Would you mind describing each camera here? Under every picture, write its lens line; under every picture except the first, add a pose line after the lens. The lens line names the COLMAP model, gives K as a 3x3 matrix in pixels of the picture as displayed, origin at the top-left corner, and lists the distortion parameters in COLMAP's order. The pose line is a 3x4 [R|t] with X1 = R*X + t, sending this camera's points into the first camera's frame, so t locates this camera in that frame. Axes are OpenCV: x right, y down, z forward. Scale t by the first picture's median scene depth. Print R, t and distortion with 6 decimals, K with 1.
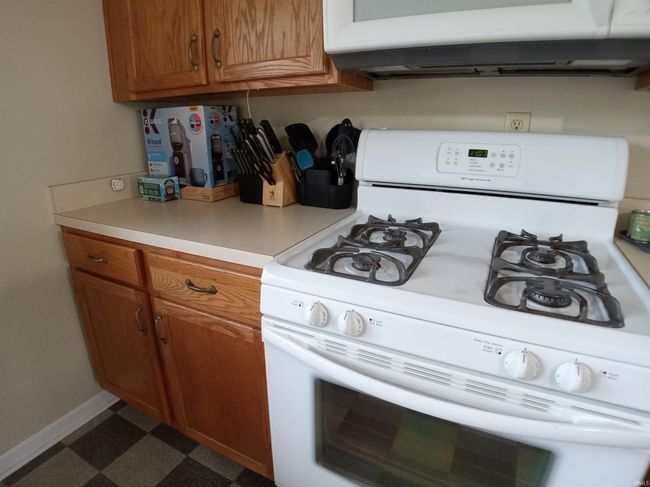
lens RADIAL K [[369.7, 0, 323.8], [0, 369.7, 243.9], [0, 0, 1]] dist [-0.077830, 0.000862]
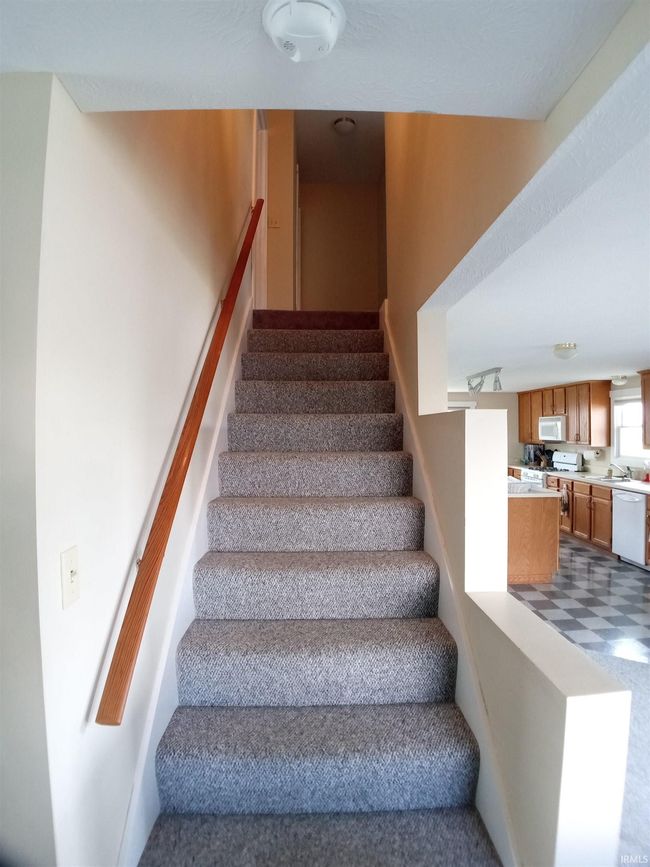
lens RADIAL K [[493.1, 0, 324.5], [0, 493.1, 431.2], [0, 0, 1]] dist [-0.077830, 0.000862]
pose [[0.475038, 0.012173, -0.879881, 3.903490], [-0.279215, 0.950319, -0.137598, 1.076386], [0.834492, 0.311041, 0.454837, -4.183841]]
